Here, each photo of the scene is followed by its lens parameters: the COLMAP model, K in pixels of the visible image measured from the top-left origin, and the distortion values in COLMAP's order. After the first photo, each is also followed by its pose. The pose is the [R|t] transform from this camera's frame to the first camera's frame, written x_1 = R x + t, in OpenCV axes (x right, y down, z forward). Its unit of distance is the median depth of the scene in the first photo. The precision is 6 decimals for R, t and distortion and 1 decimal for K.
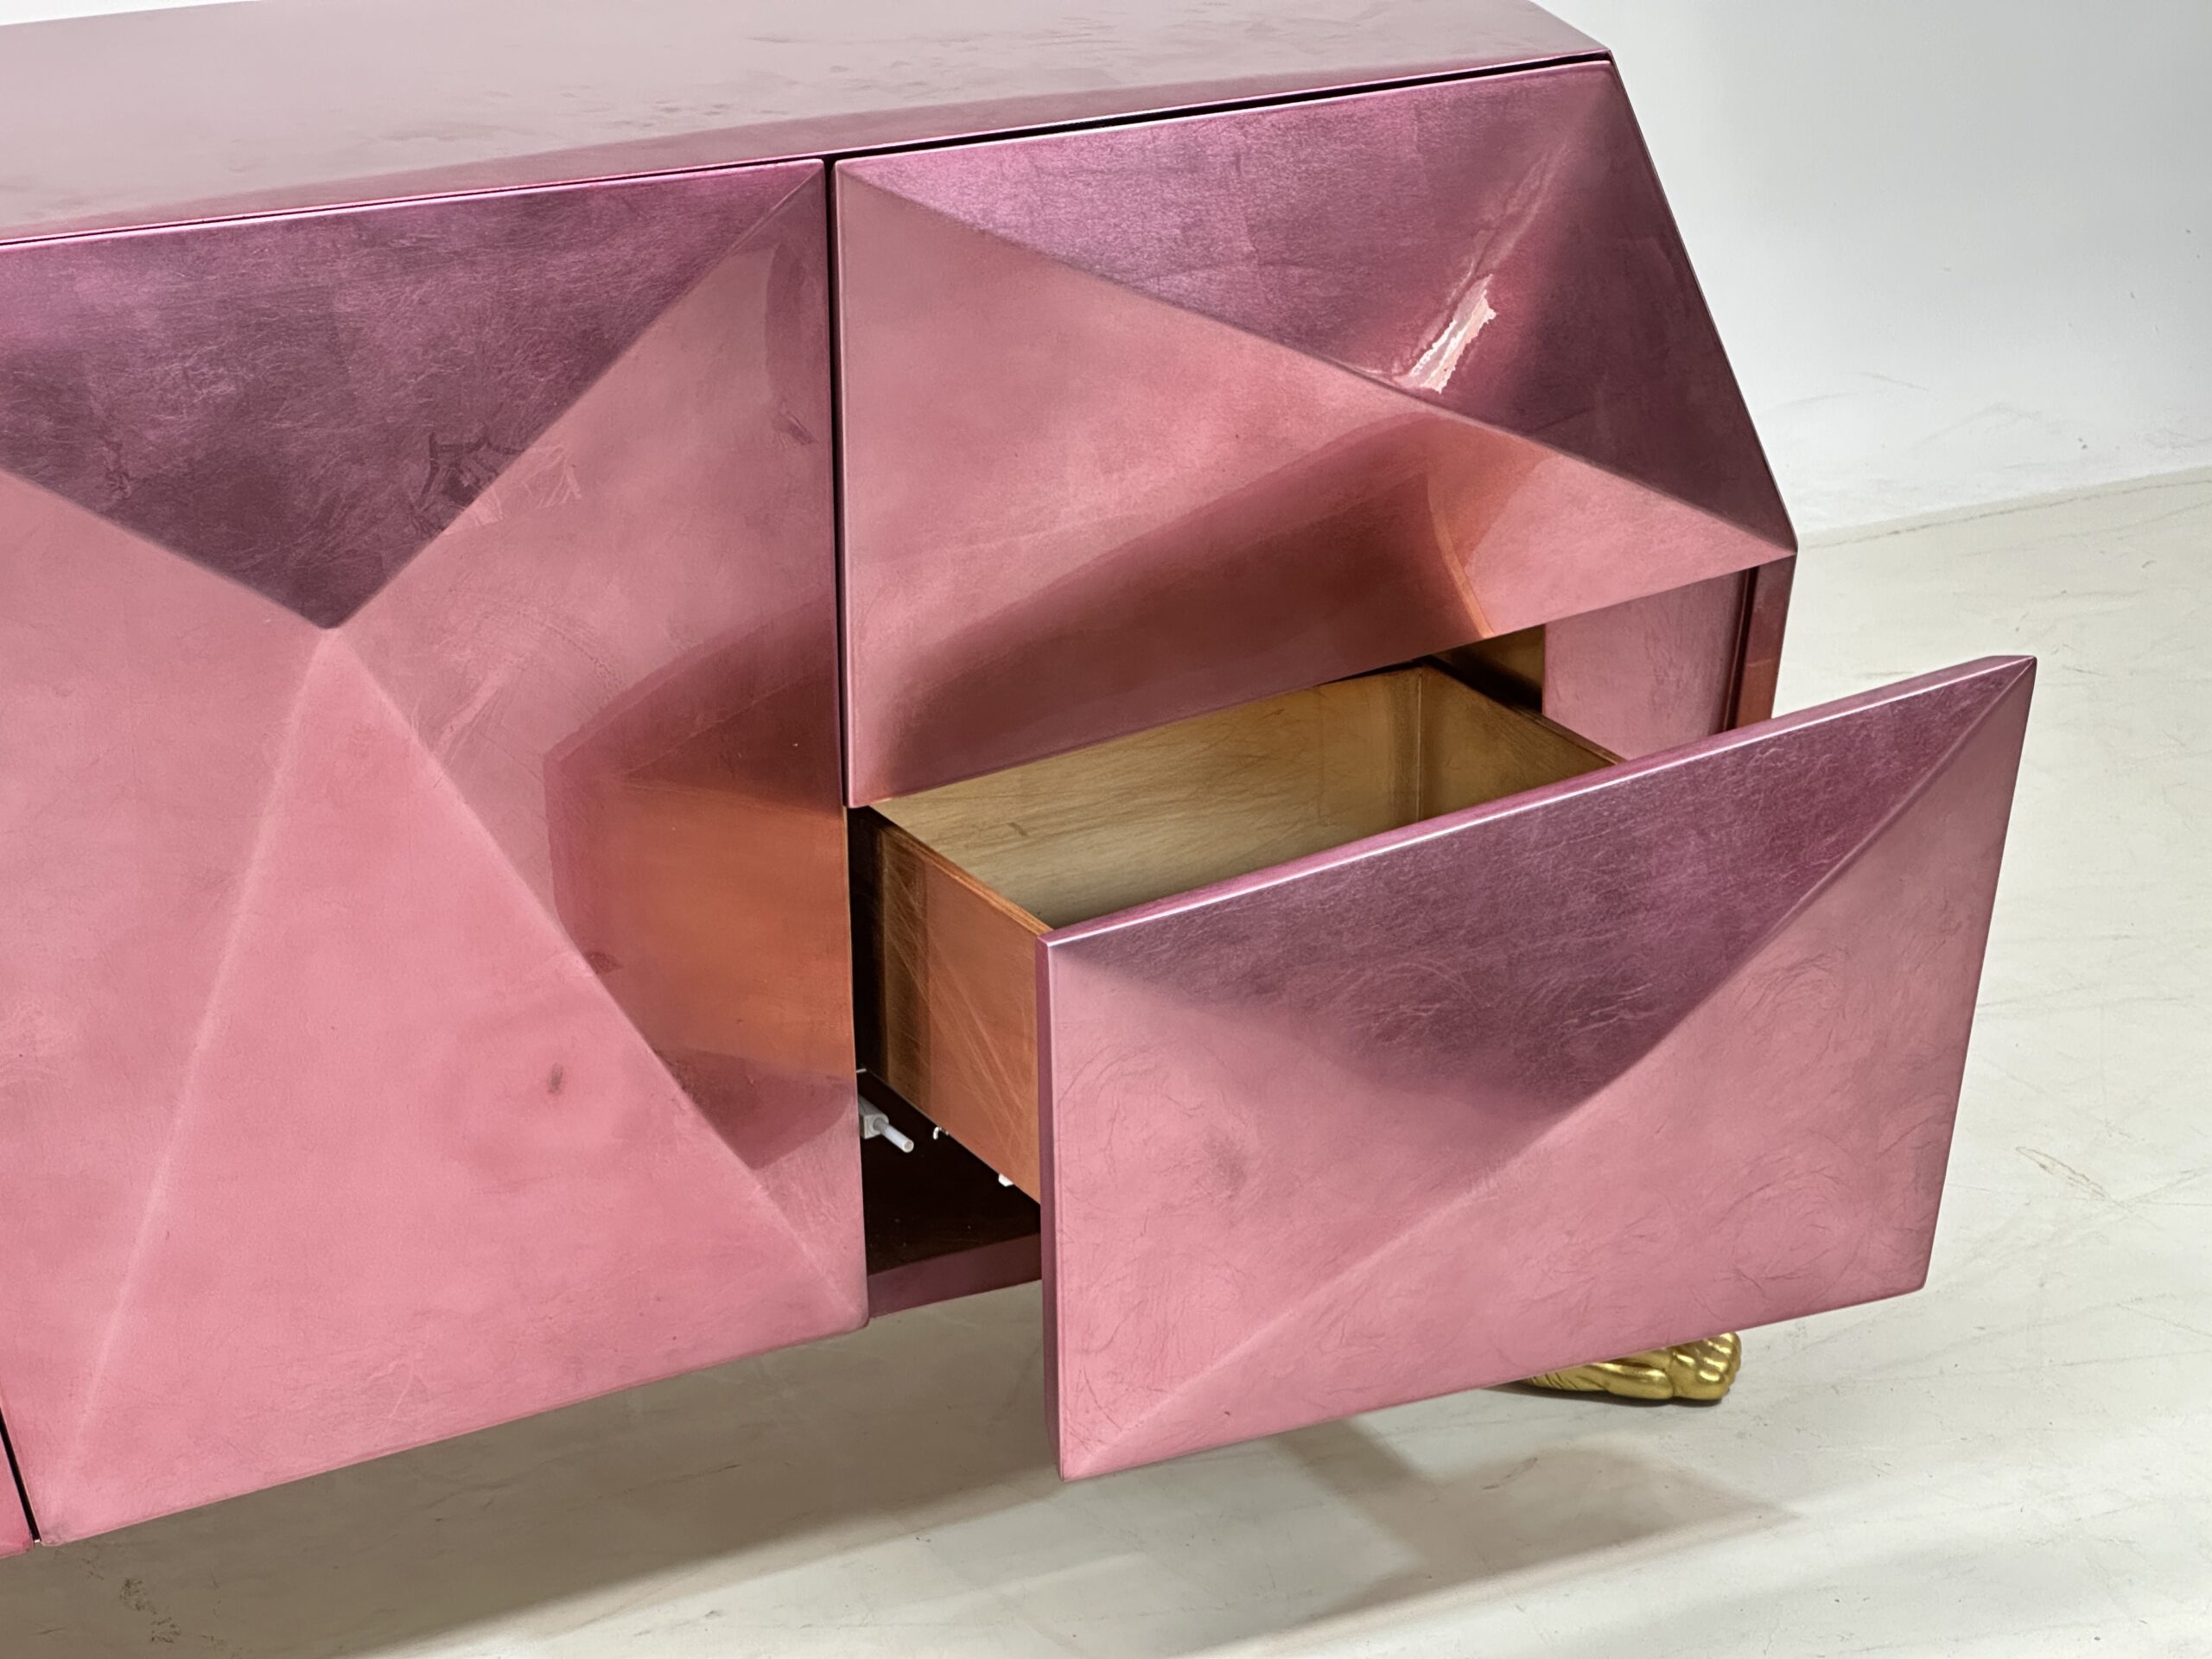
lens RADIAL K [[4984.6, 0, 1106.0], [0, 4984.6, 829.5], [0, 0, 1]] dist [-0.255255, 6.081013]
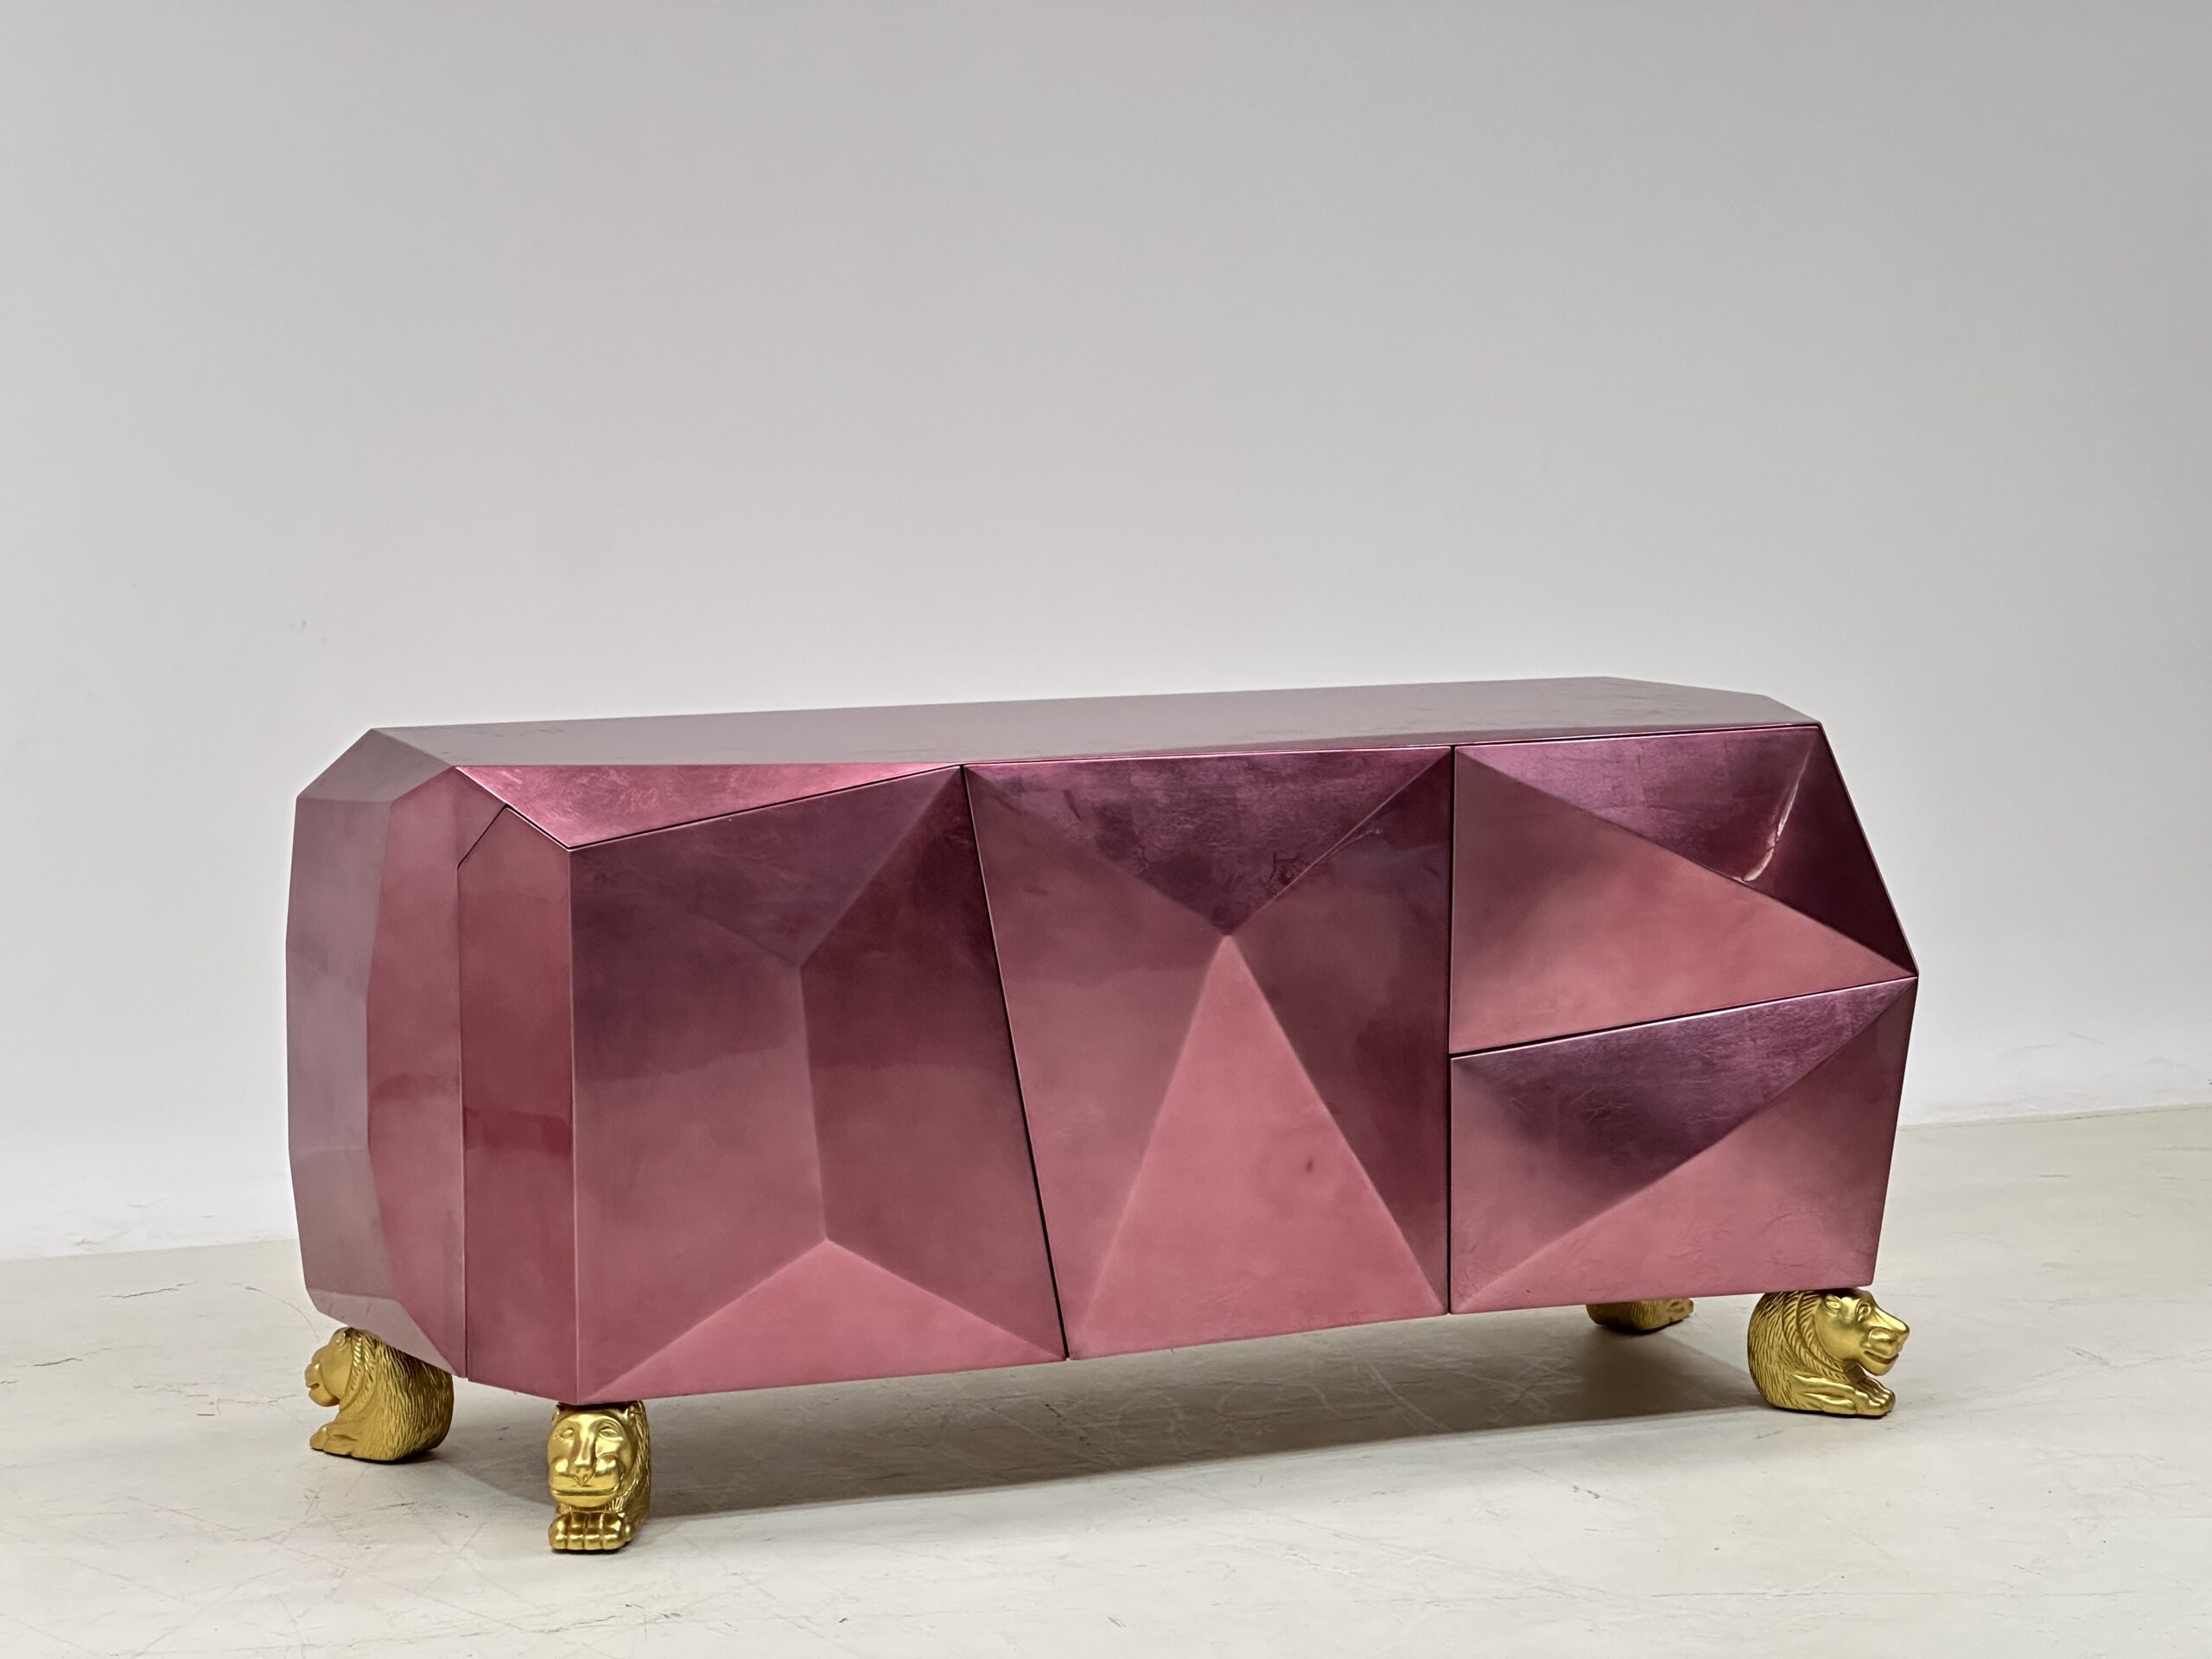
lens RADIAL K [[4984.6, 0, 1106.0], [0, 4984.6, 829.5], [0, 0, 1]] dist [-0.255255, 6.081013]
pose [[0.994803, 0.025076, -0.098681, 0.010514], [-0.045047, 0.977578, -0.205700, 0.362623], [0.091311, 0.209076, 0.973627, -1.158851]]
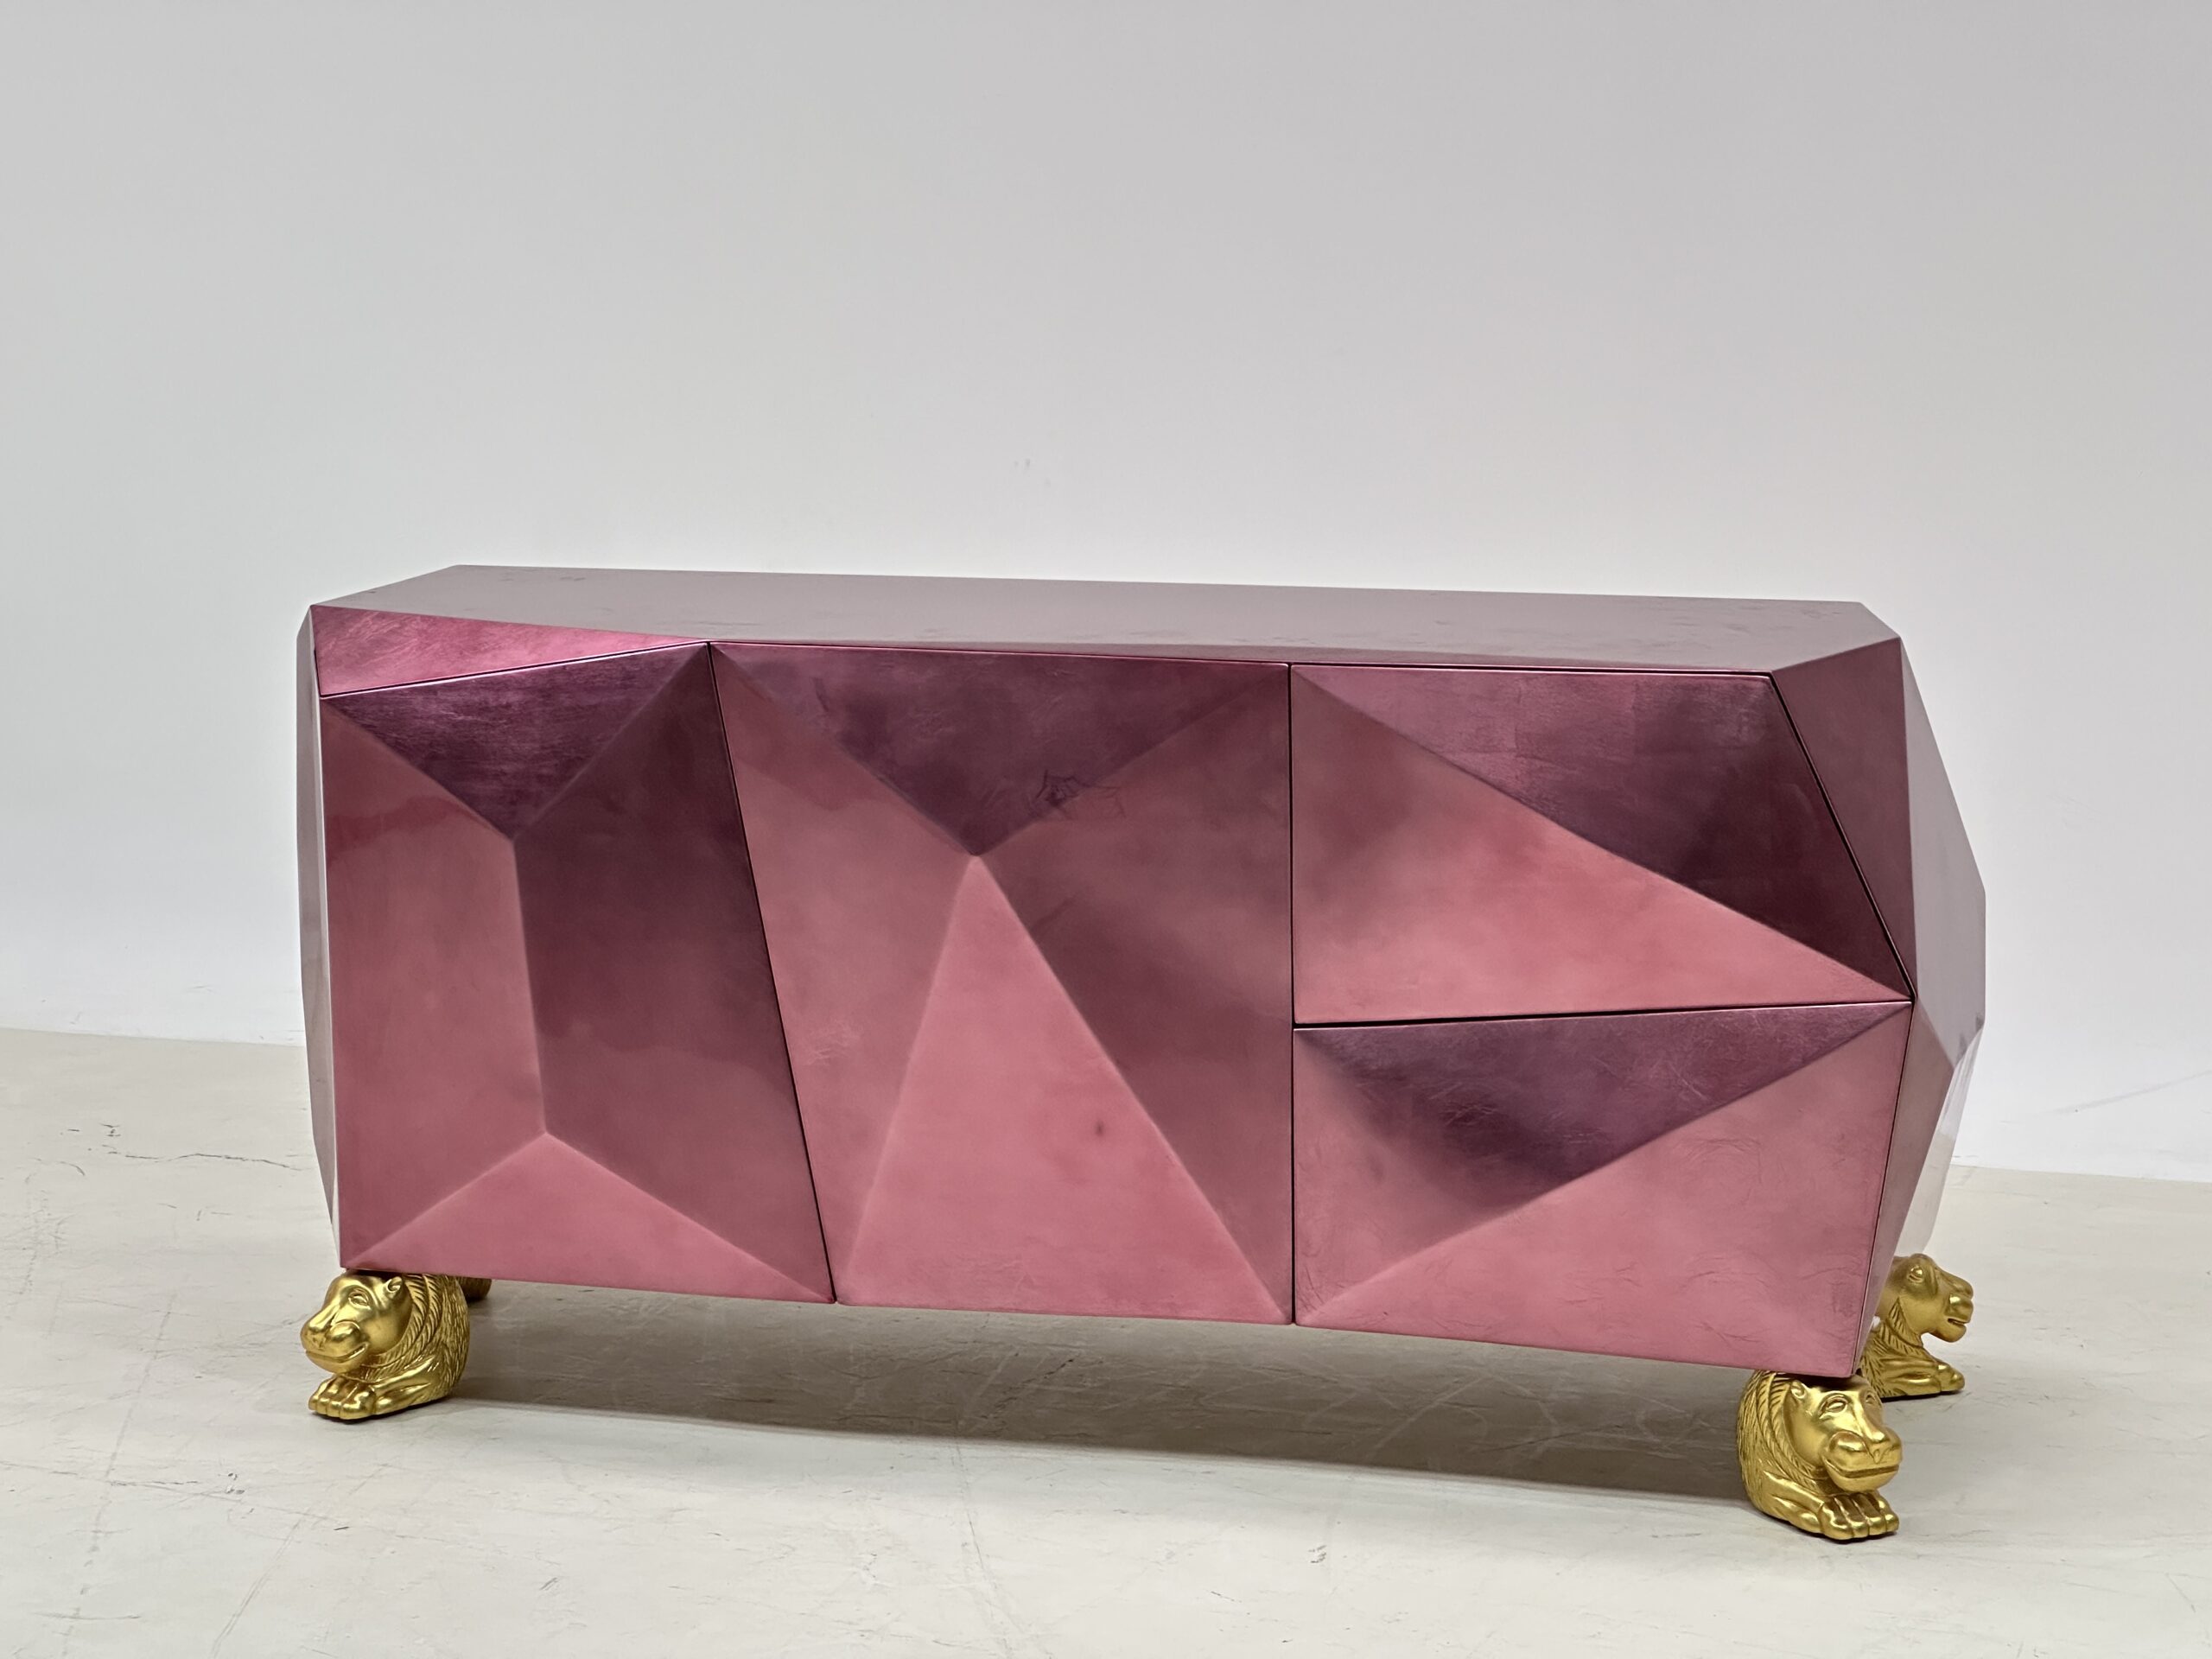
lens RADIAL K [[4984.6, 0, 1106.0], [0, 4984.6, 829.5], [0, 0, 1]] dist [-0.255255, 6.081013]
pose [[0.715315, 0.120357, -0.688360, 1.200354], [-0.235110, 0.969080, -0.074877, 0.083263], [0.658064, 0.215400, 0.721495, -0.394289]]
